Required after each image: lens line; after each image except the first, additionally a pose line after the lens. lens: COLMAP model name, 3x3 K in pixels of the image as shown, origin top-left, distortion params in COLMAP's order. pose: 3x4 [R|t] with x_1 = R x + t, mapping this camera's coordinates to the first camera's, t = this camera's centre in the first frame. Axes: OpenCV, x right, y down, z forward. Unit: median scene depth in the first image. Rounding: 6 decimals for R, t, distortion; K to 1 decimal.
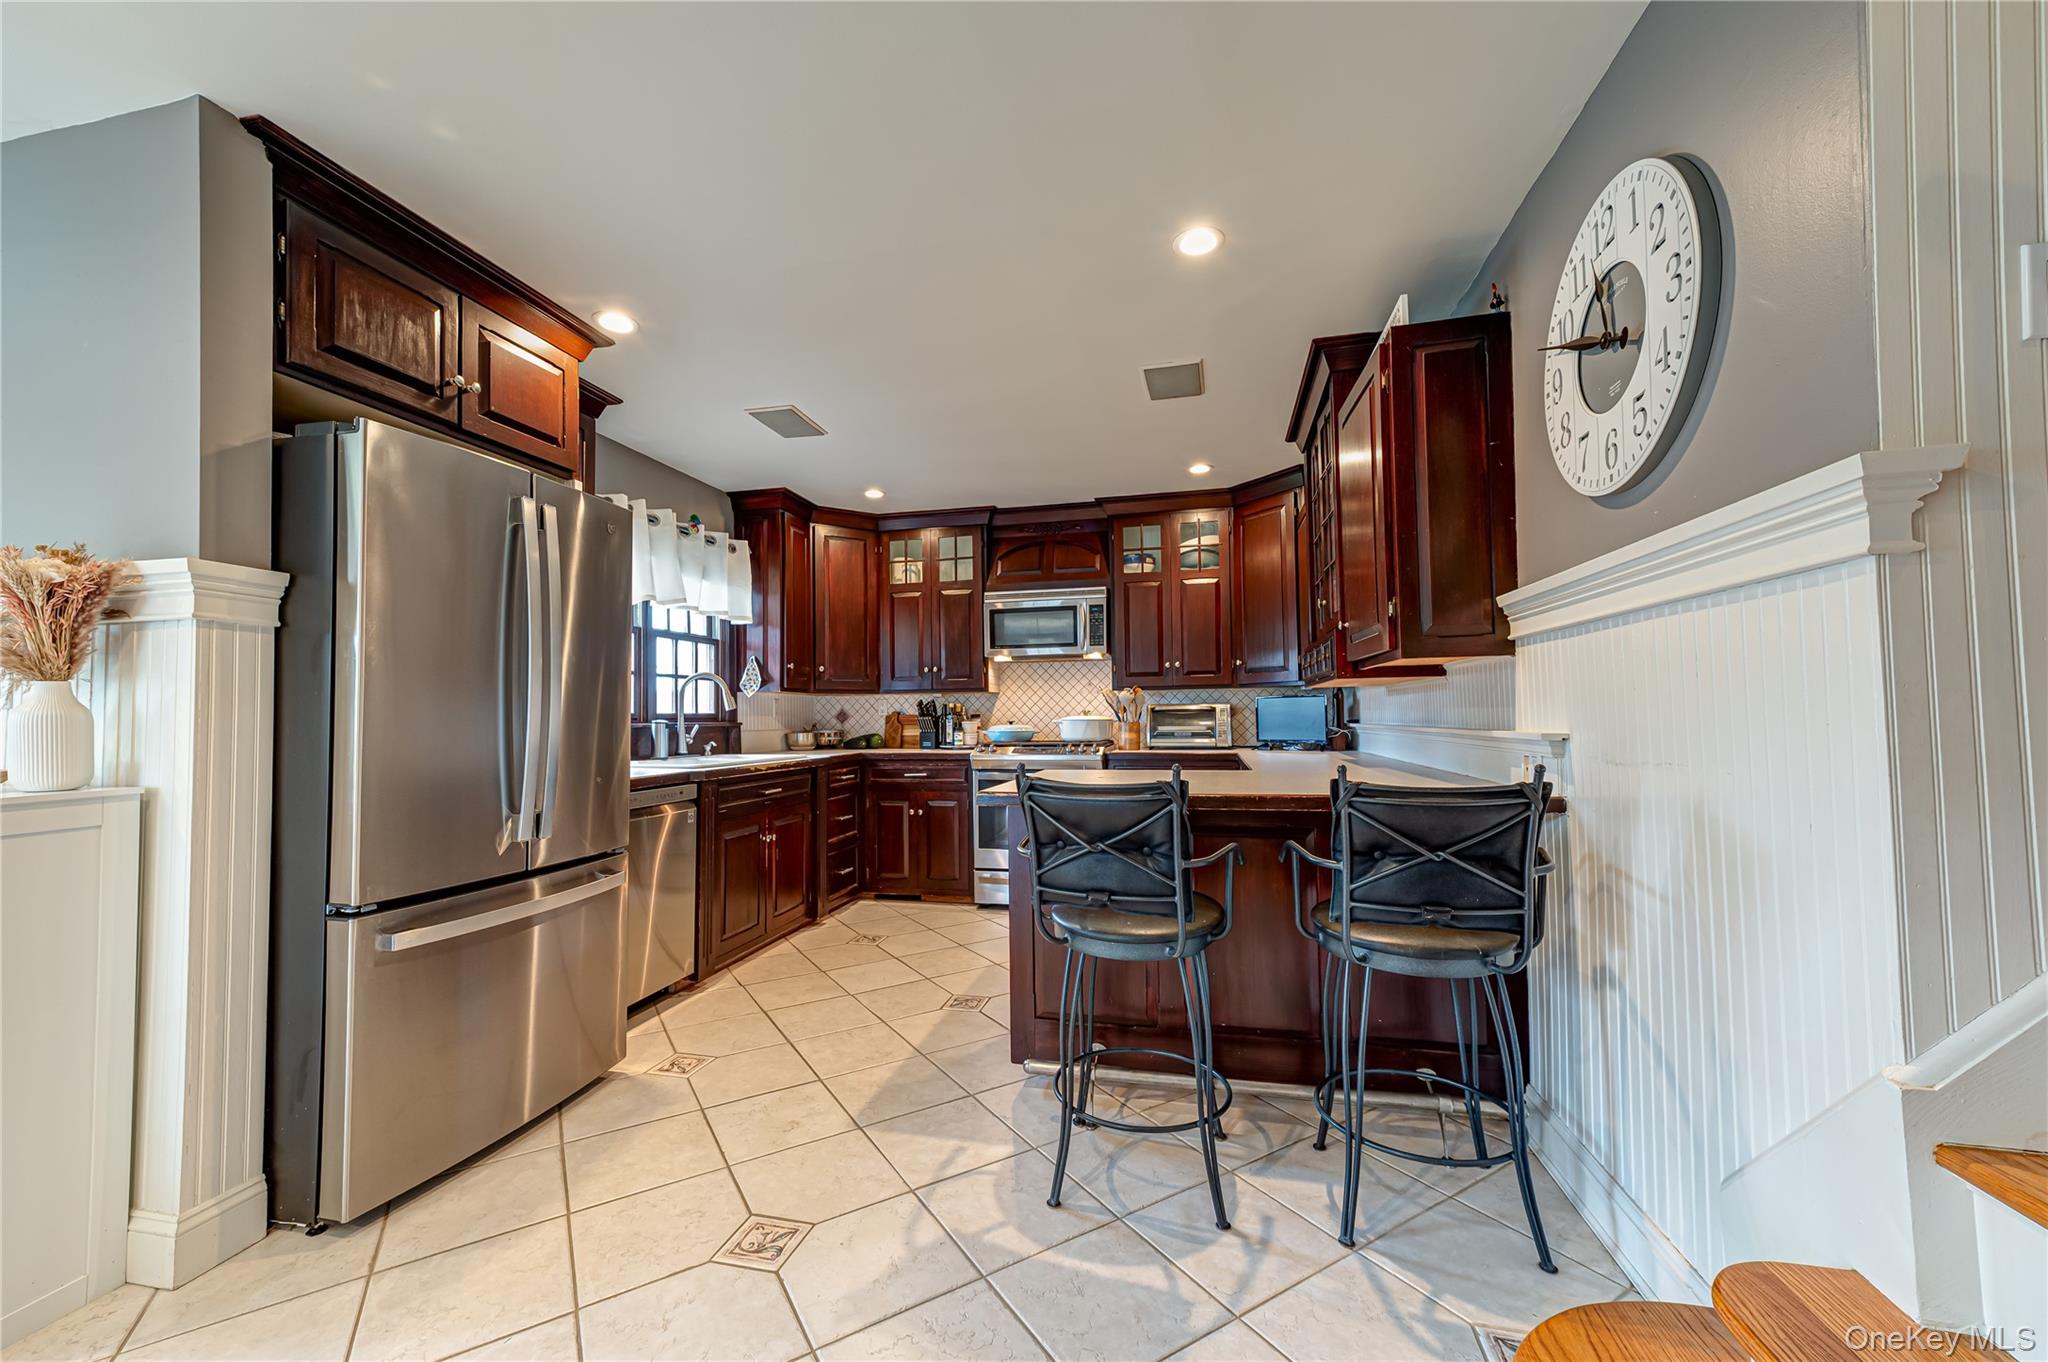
lens RADIAL K [[797.2, 0, 1017.8], [0, 797.2, 692.6], [0, 0, 1]] dist [0.016222, 0.000348]
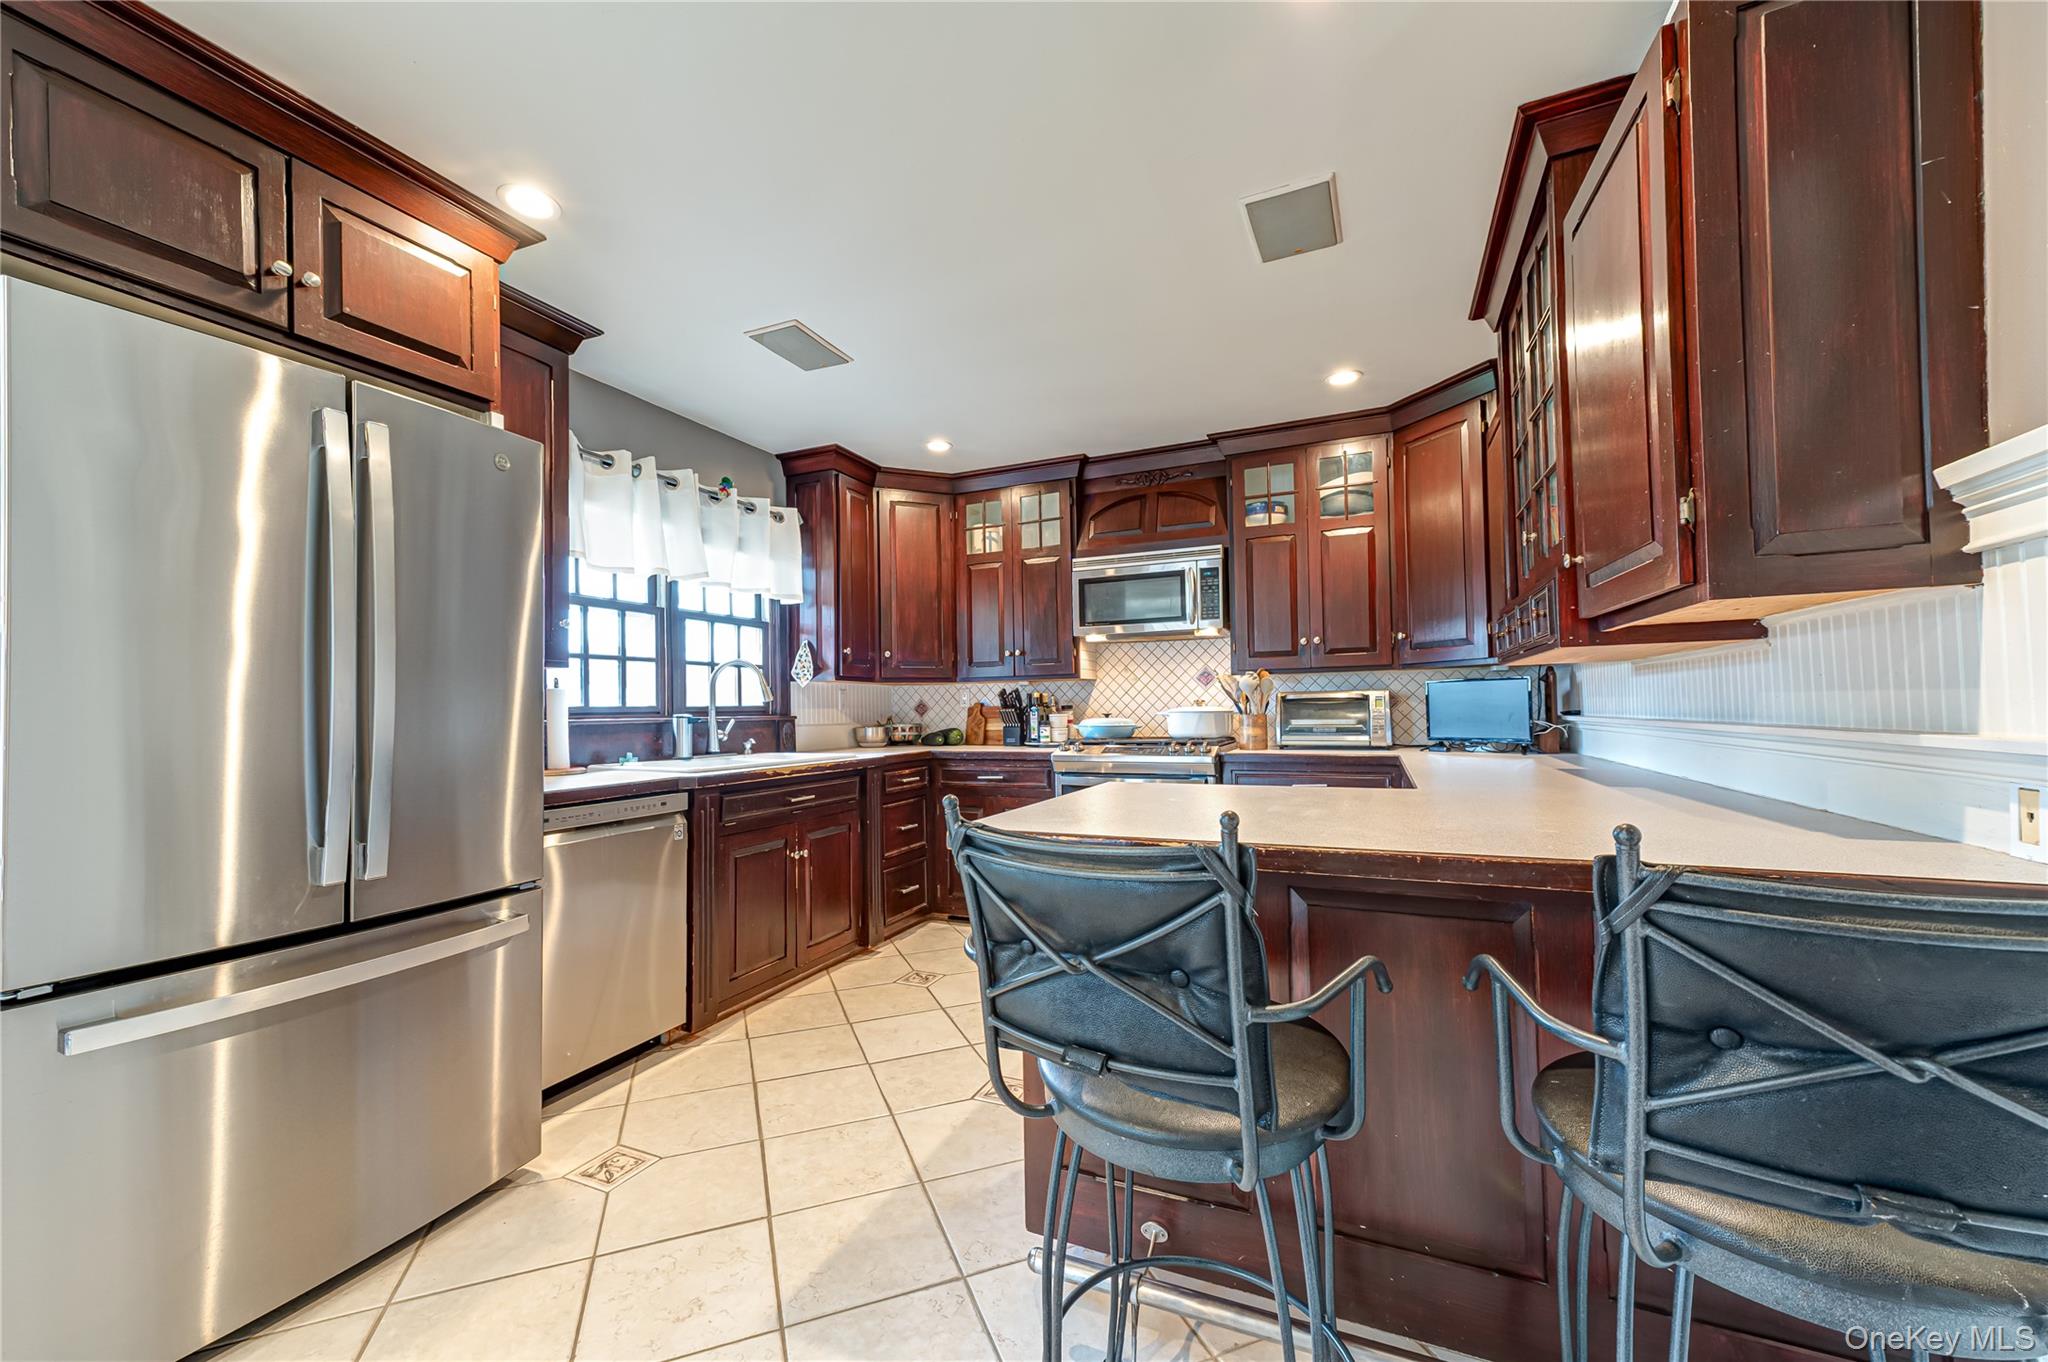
lens RADIAL K [[797.2, 0, 1017.8], [0, 797.2, 692.6], [0, 0, 1]] dist [0.016222, 0.000348]
pose [[0.982670, -0.007719, -0.185201, 0.061504], [0.009916, 0.999891, 0.010940, 0.004643], [0.185097, -0.012587, 0.982640, 0.190965]]
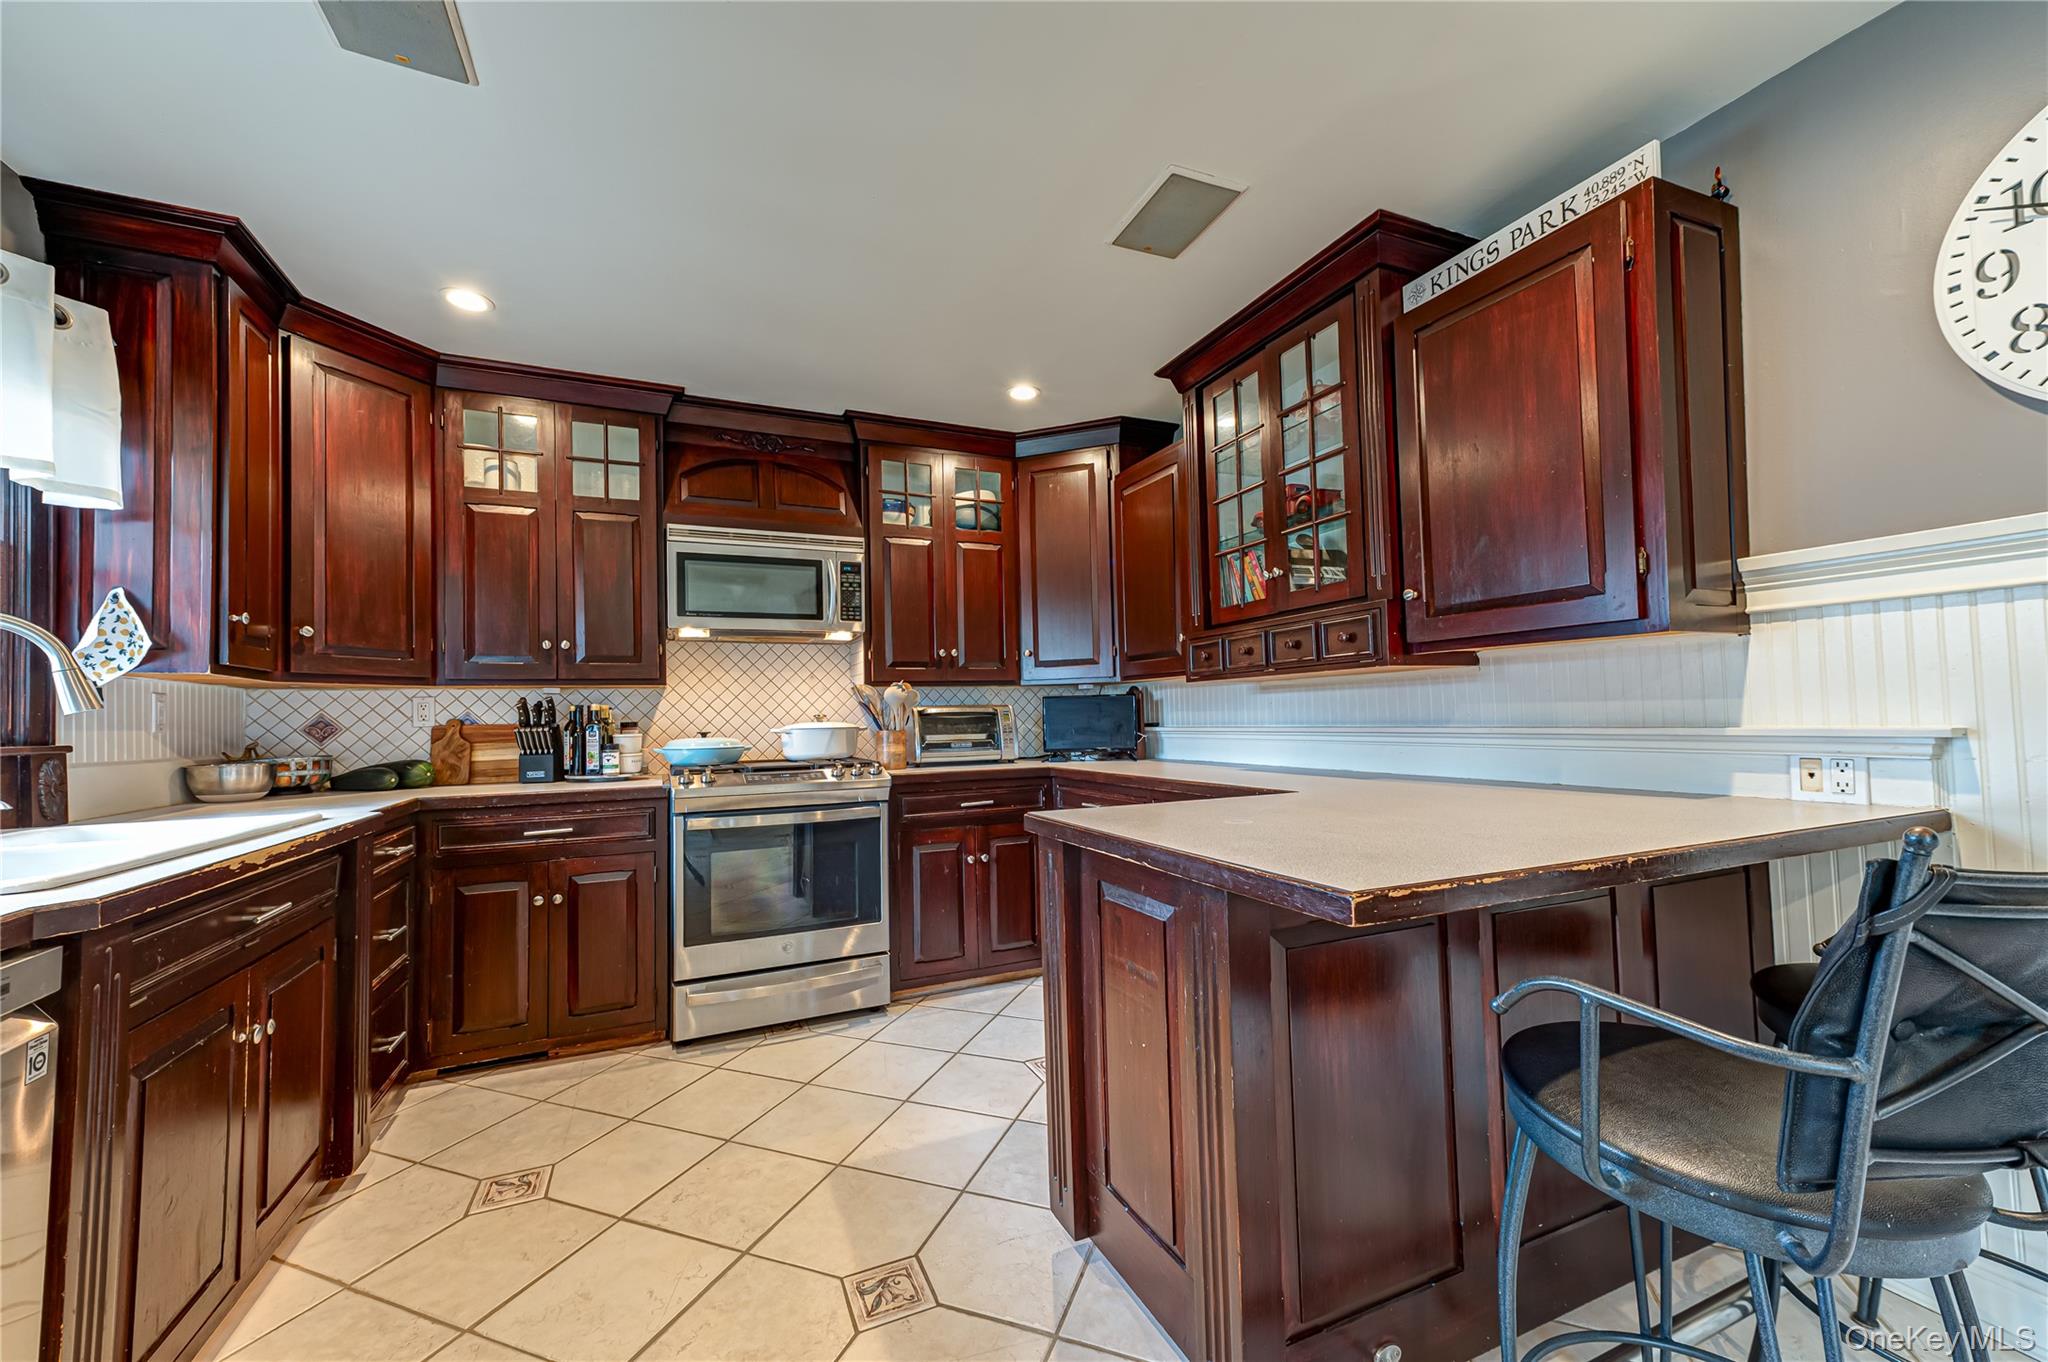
lens RADIAL K [[797.2, 0, 1017.8], [0, 797.2, 692.6], [0, 0, 1]] dist [0.016222, 0.000348]
pose [[0.798311, 0.013199, 0.602101, -0.219884], [-0.005646, 0.999880, -0.014434, 0.013799], [-0.602219, 0.008123, 0.798289, 0.387027]]
